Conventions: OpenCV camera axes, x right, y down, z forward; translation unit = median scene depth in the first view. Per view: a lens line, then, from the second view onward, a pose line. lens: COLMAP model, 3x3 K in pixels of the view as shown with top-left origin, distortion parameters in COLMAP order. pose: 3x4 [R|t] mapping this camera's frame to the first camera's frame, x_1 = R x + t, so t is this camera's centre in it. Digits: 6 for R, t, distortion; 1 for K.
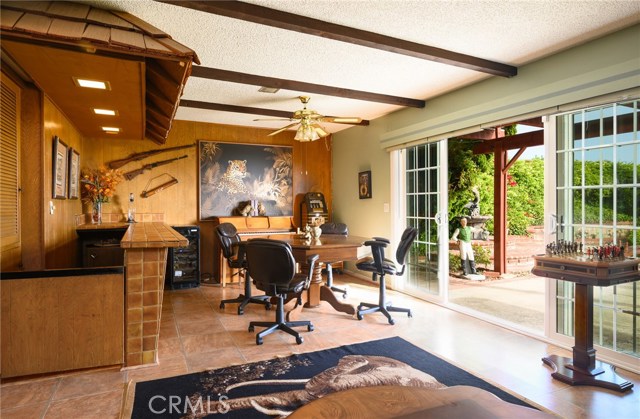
lens RADIAL K [[370.4, 0, 319.5], [0, 370.4, 206.7], [0, 0, 1]] dist [-0.001746, -0.002922]
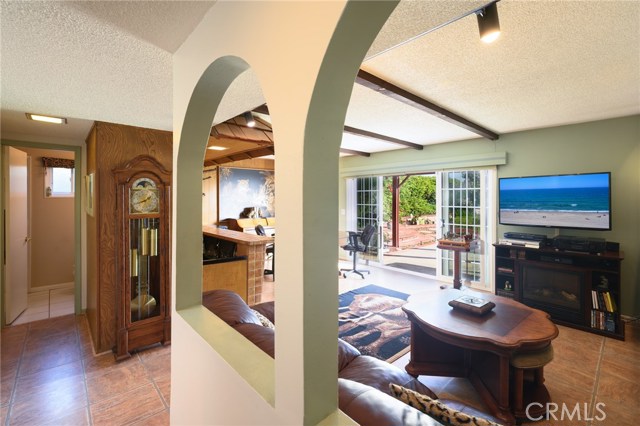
lens RADIAL K [[287.4, 0, 323.1], [0, 287.4, 196.5], [0, 0, 1]] dist [0.000113, 0.000049]
pose [[0.951811, 0.004297, 0.306655, -0.387993], [-0.001498, 0.999955, -0.009365, -0.070078], [-0.306681, 0.008454, 0.951775, -0.270784]]
